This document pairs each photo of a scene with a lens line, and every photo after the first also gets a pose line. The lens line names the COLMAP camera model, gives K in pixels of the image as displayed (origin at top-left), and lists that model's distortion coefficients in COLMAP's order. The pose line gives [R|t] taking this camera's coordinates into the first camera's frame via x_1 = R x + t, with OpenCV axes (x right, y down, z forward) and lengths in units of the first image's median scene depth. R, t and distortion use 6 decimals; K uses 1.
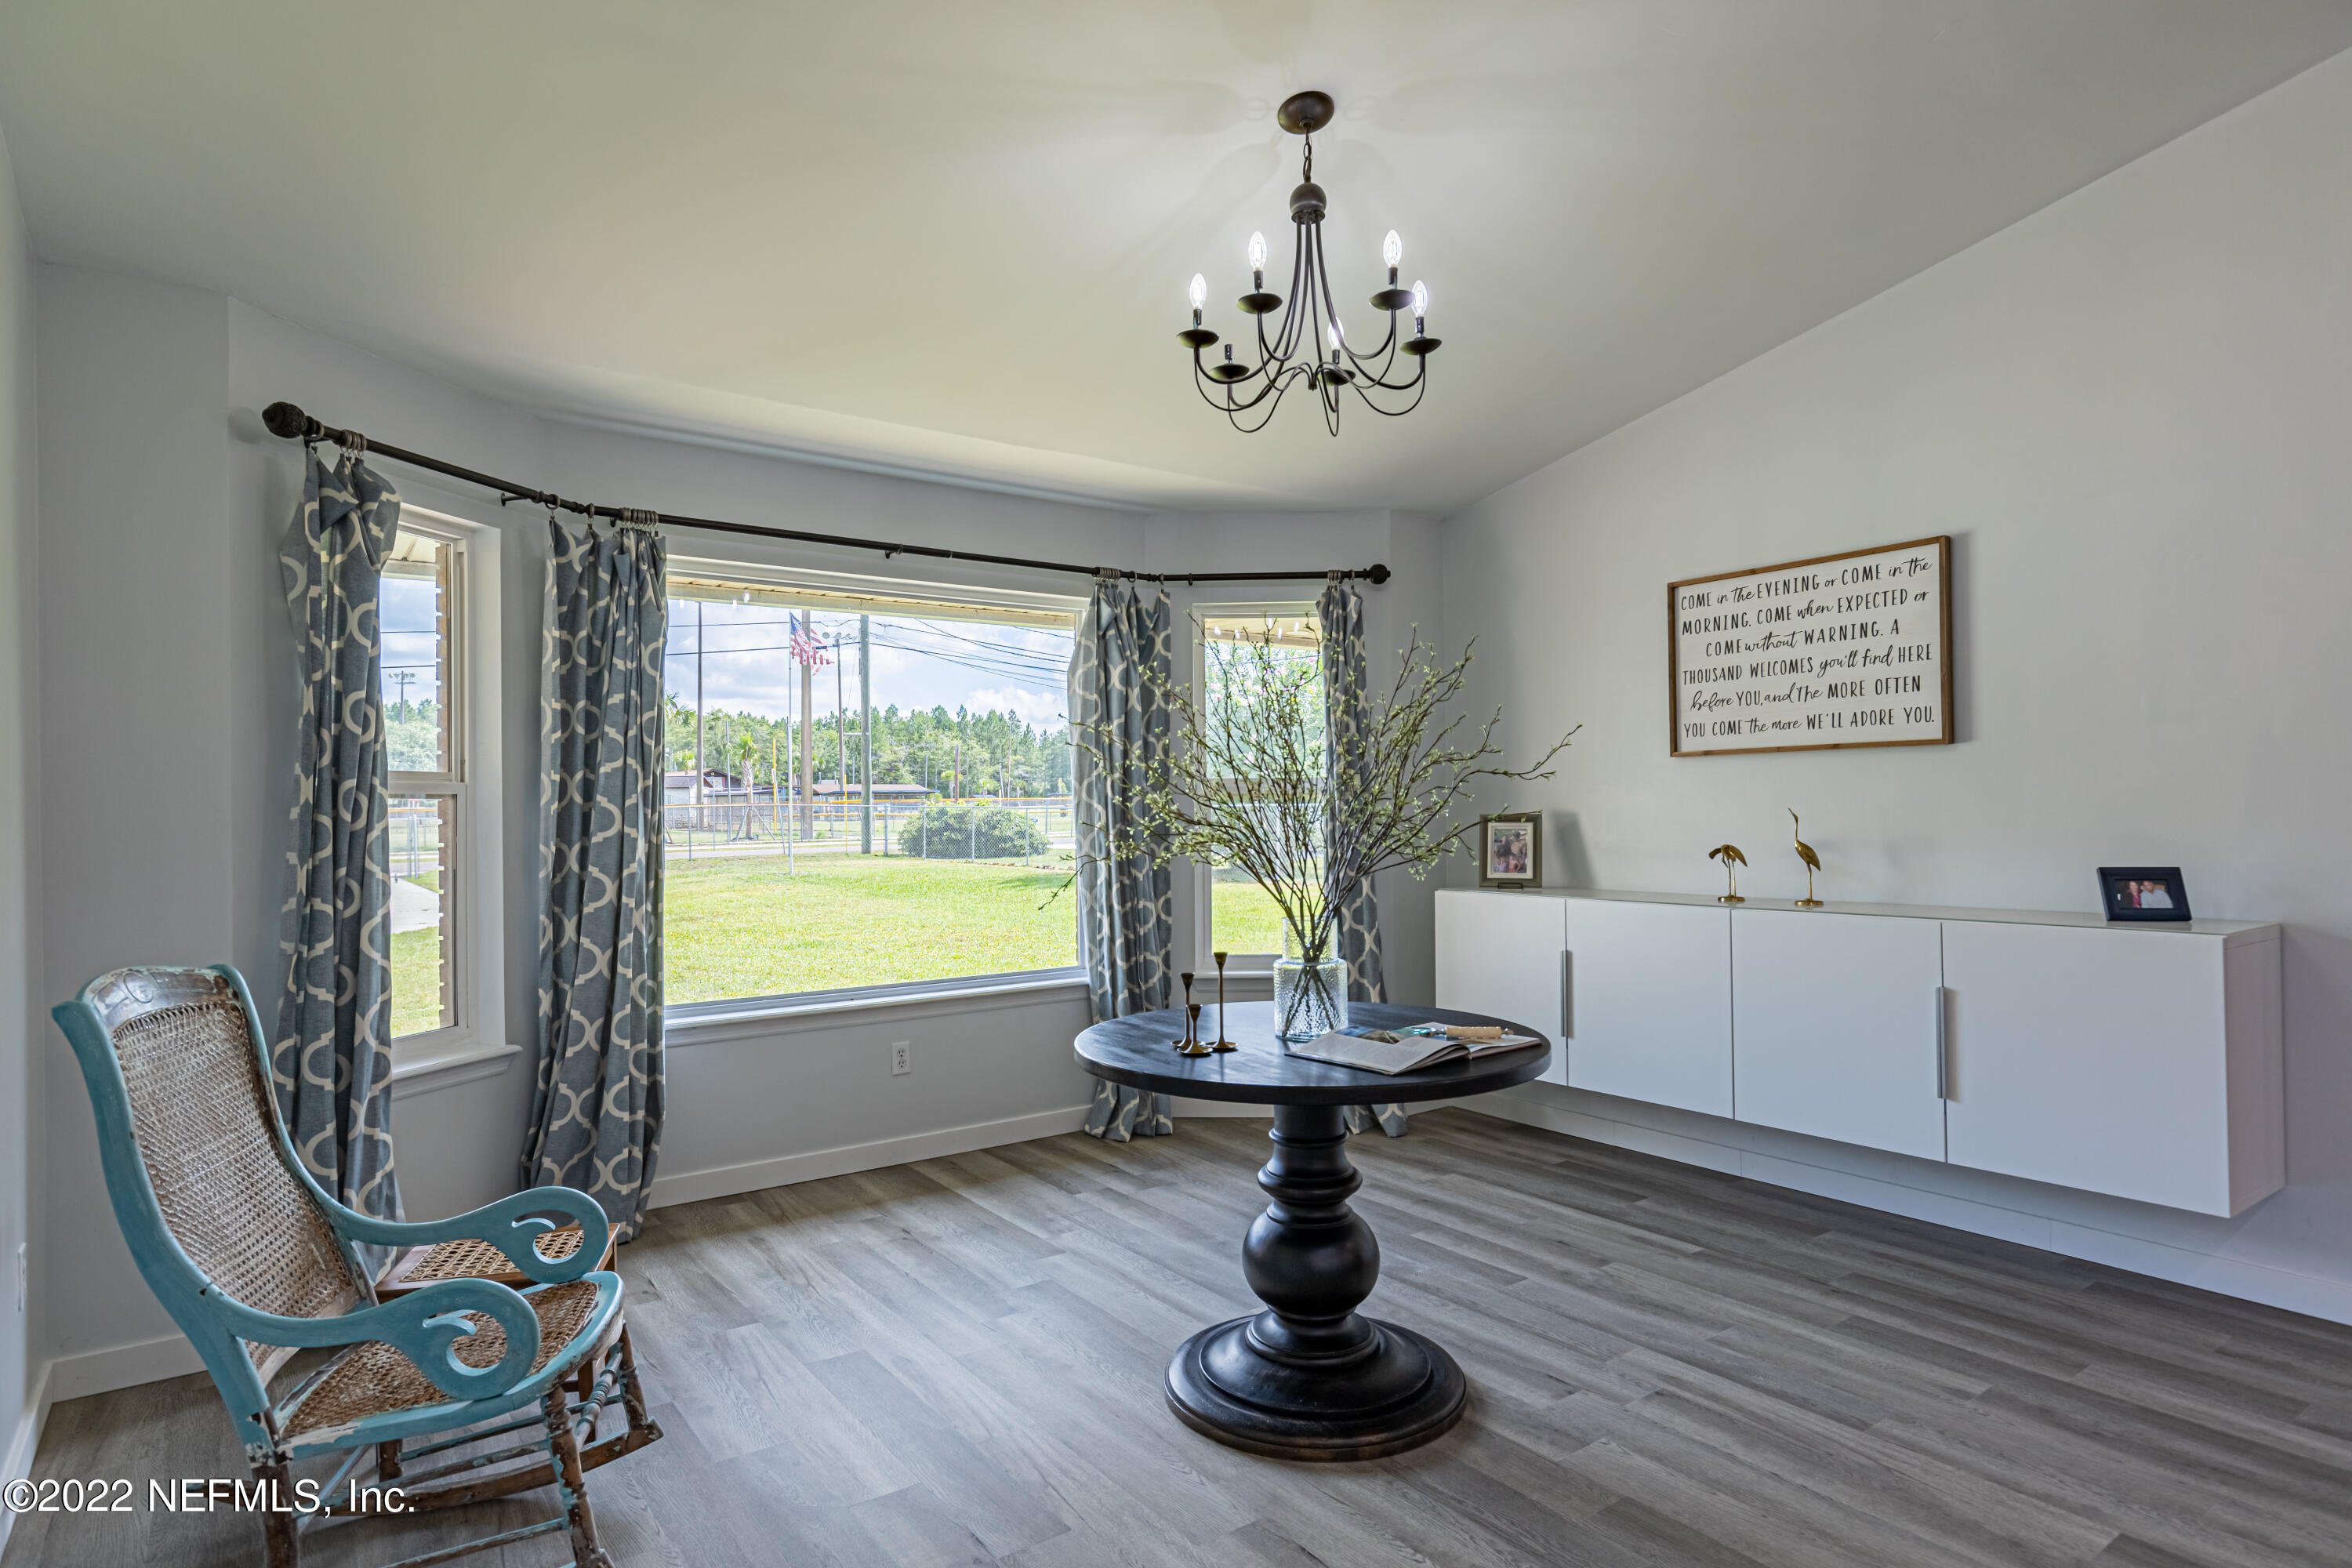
lens RADIAL K [[1283.0, 0, 1183.7], [0, 1283.0, 800.2], [0, 0, 1]] dist [0.003222, 0.000505]
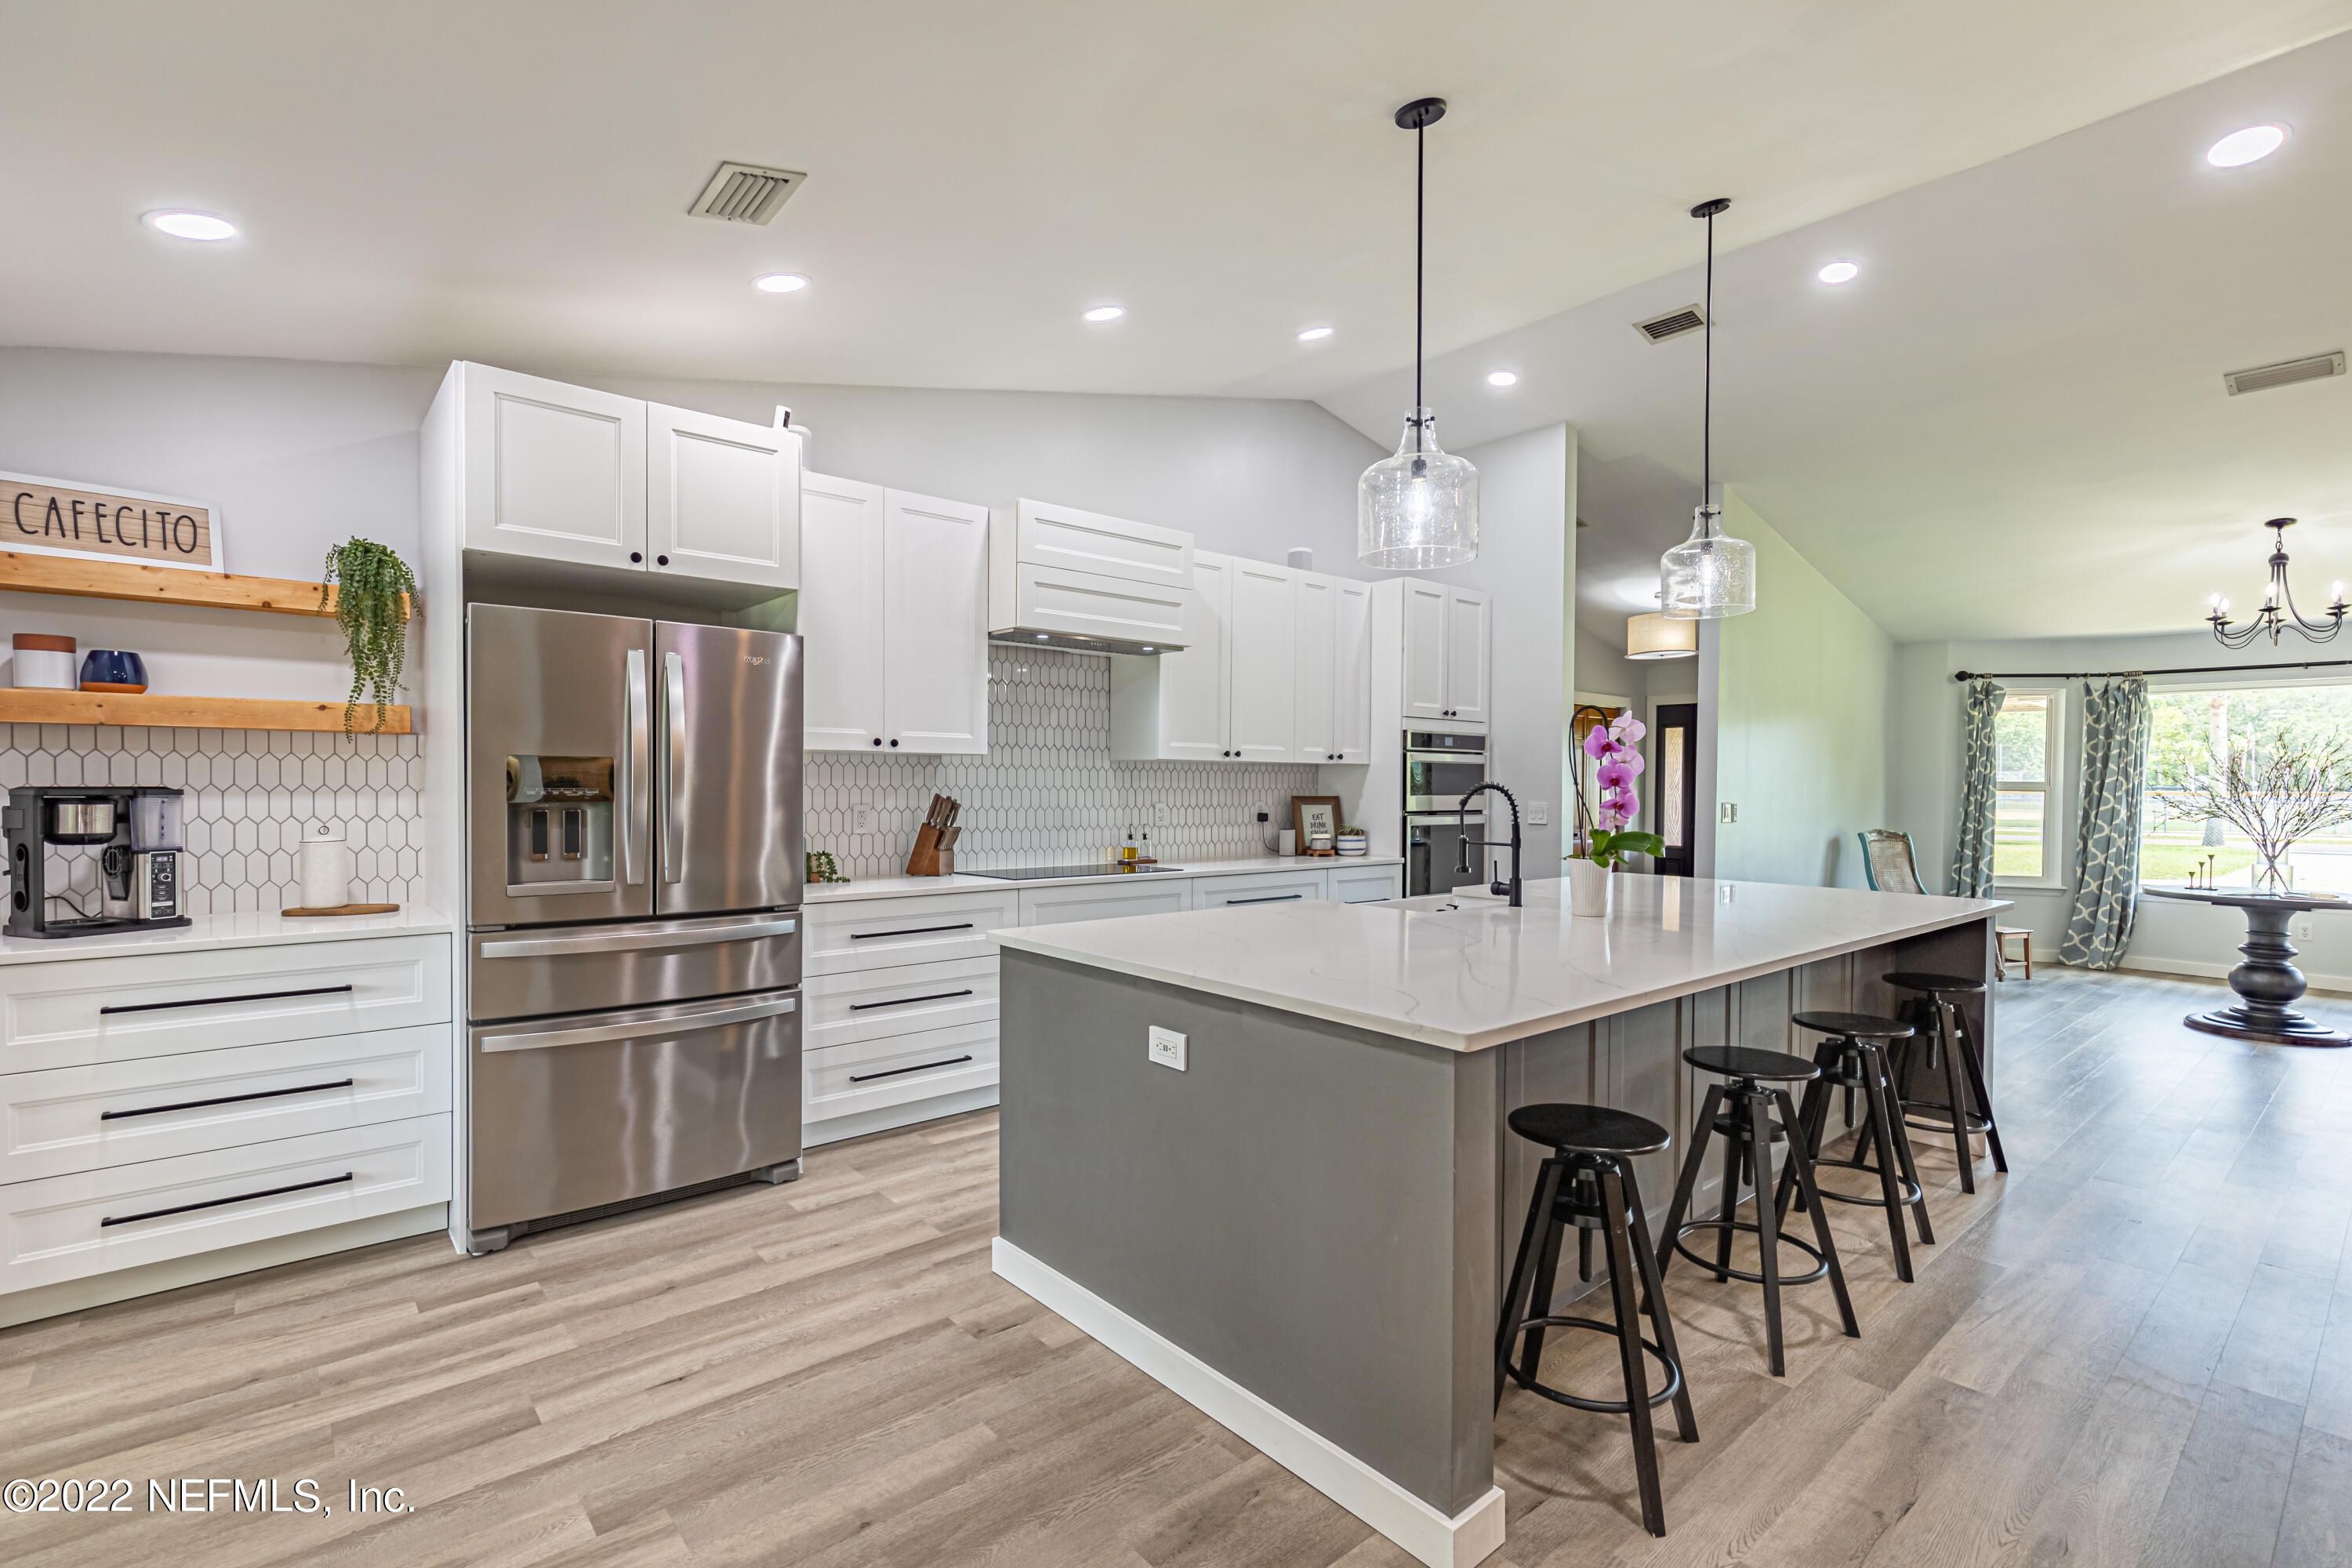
lens RADIAL K [[1076.4, 0, 1185.2], [0, 1076.4, 799.9], [0, 0, 1]] dist [0.004826, 0.000463]
pose [[0.078959, 0.022935, -0.996614, 1.511304], [-0.006328, 0.999727, 0.022505, -0.023216], [0.996858, 0.004529, 0.079083, -0.949499]]
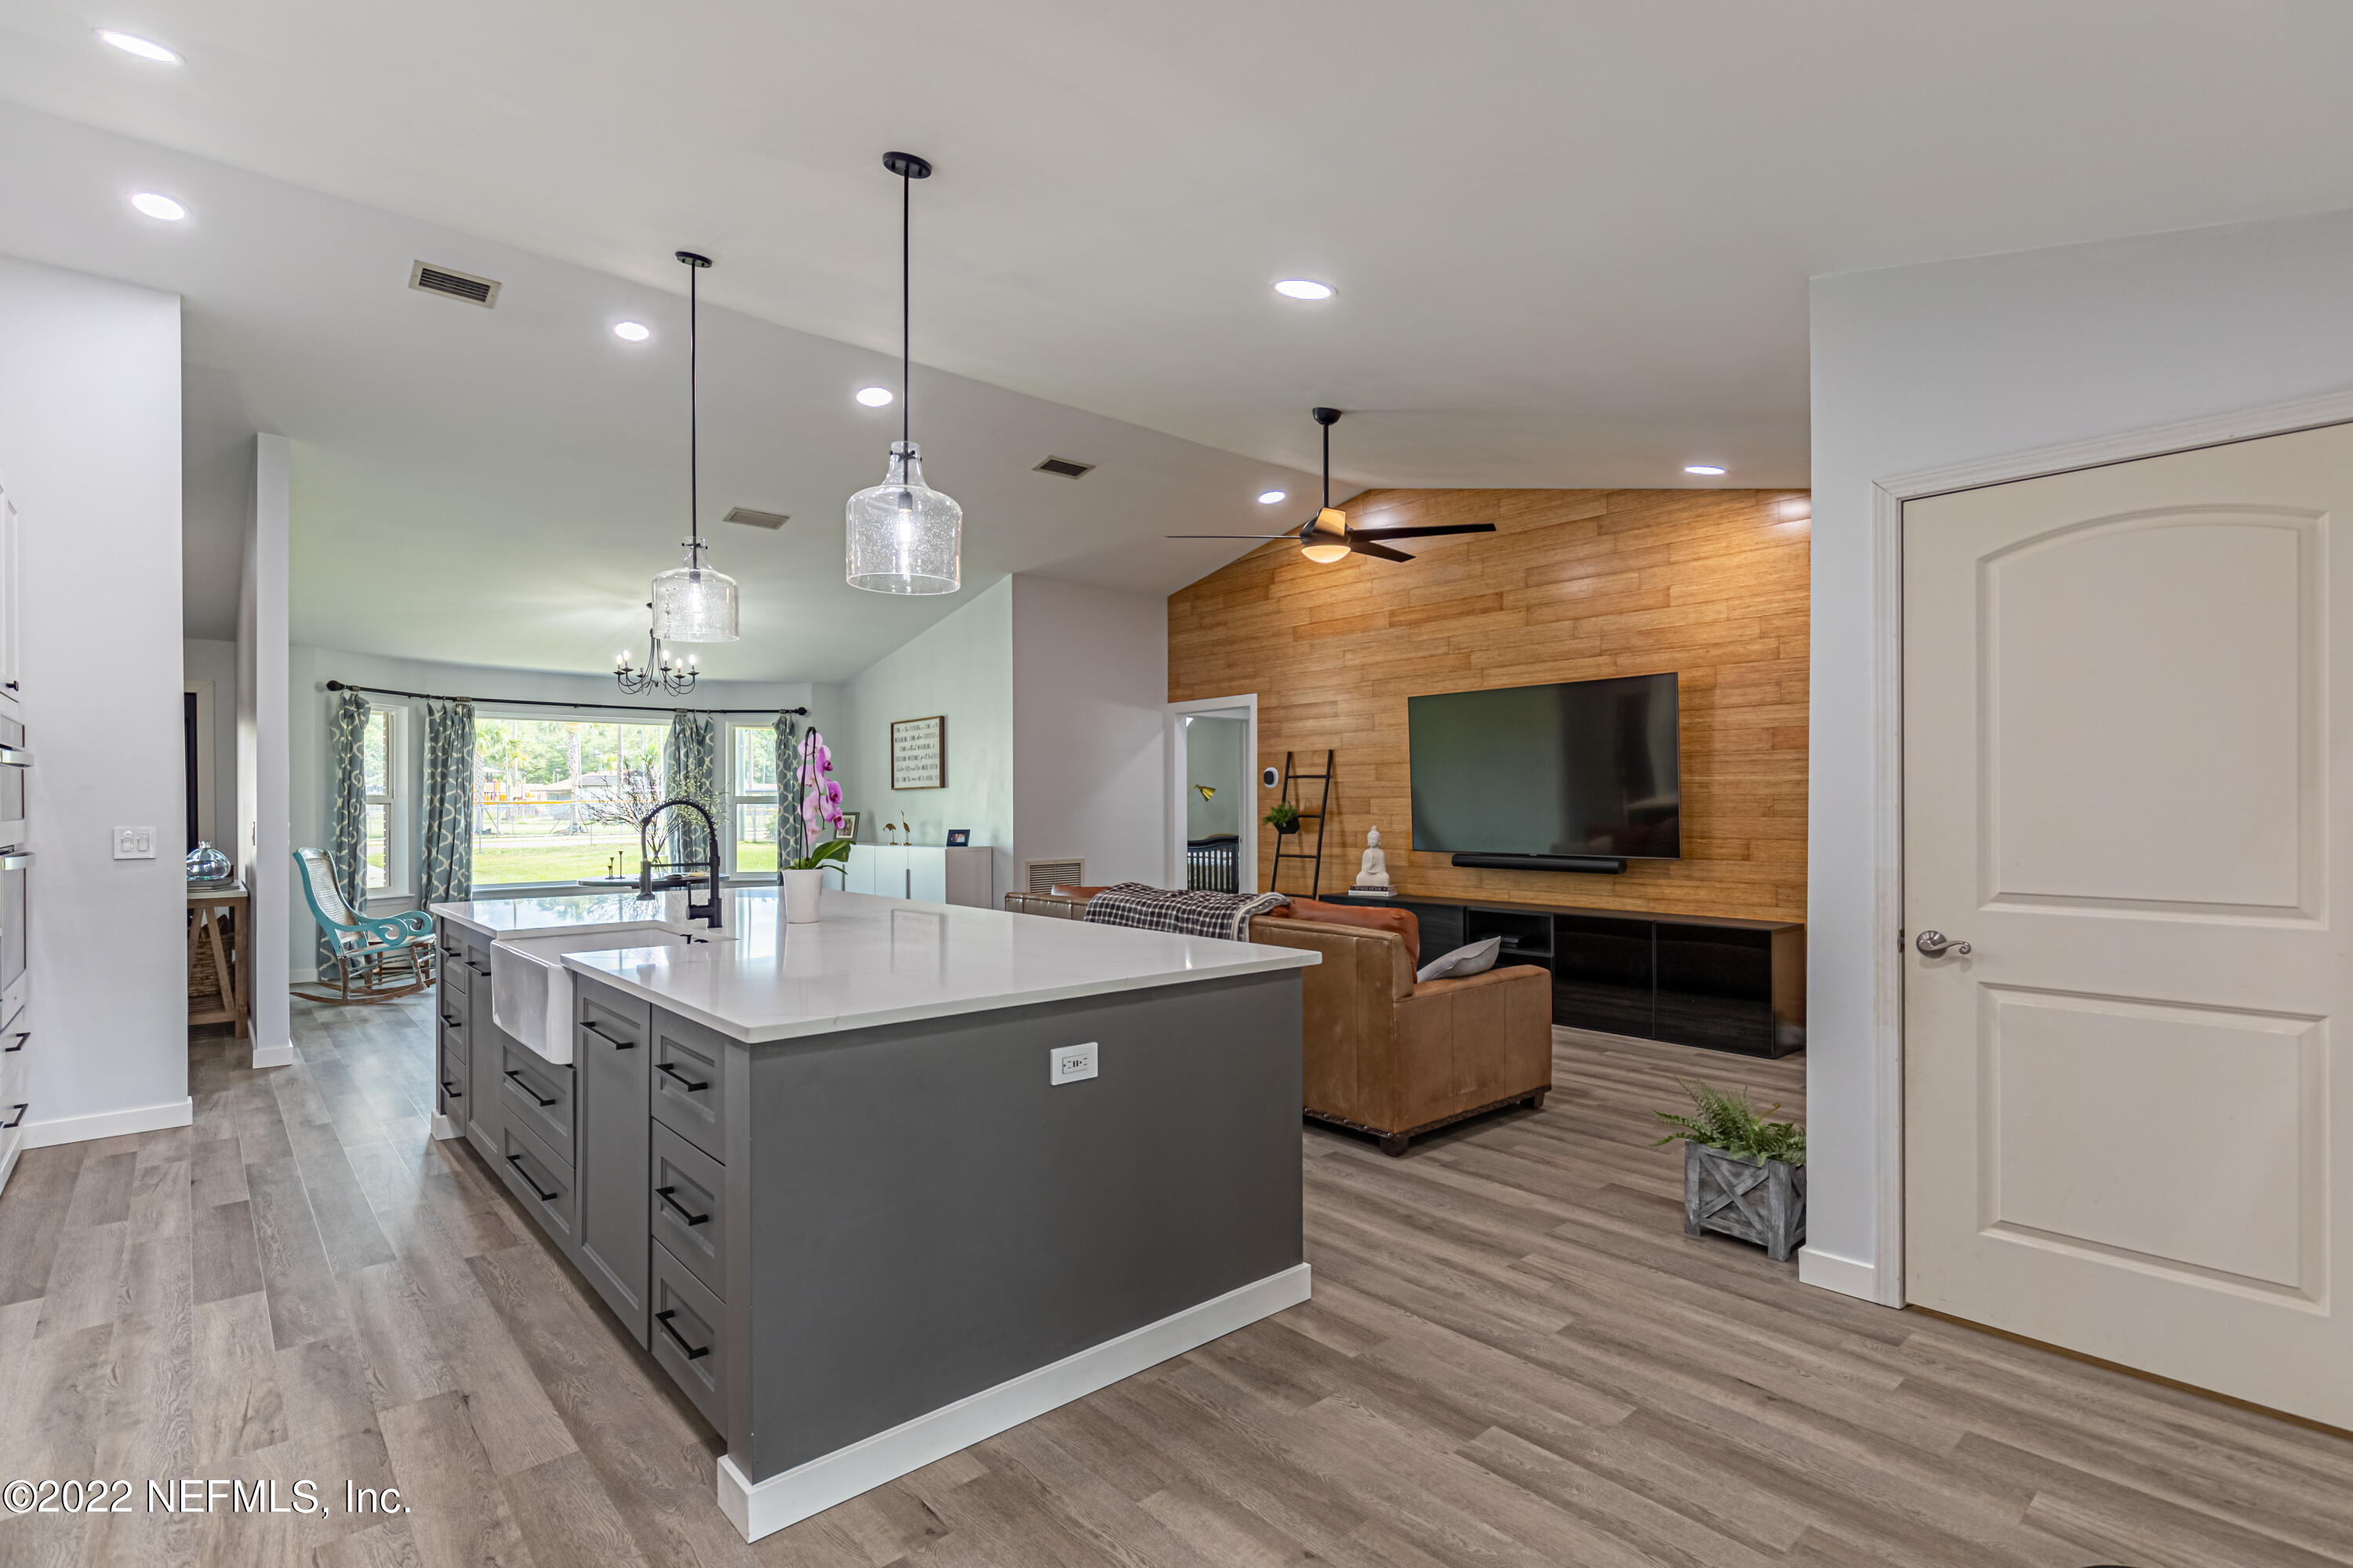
lens RADIAL K [[1125.7, 0, 1185.8], [0, 1125.7, 798.9], [0, 0, 1]] dist [0.002442, 0.000226]
pose [[0.995321, 0.005348, 0.096471, 0.897245], [-0.005298, 0.999986, -0.000779, -0.020398], [-0.096474, 0.000264, 0.995335, -1.568216]]
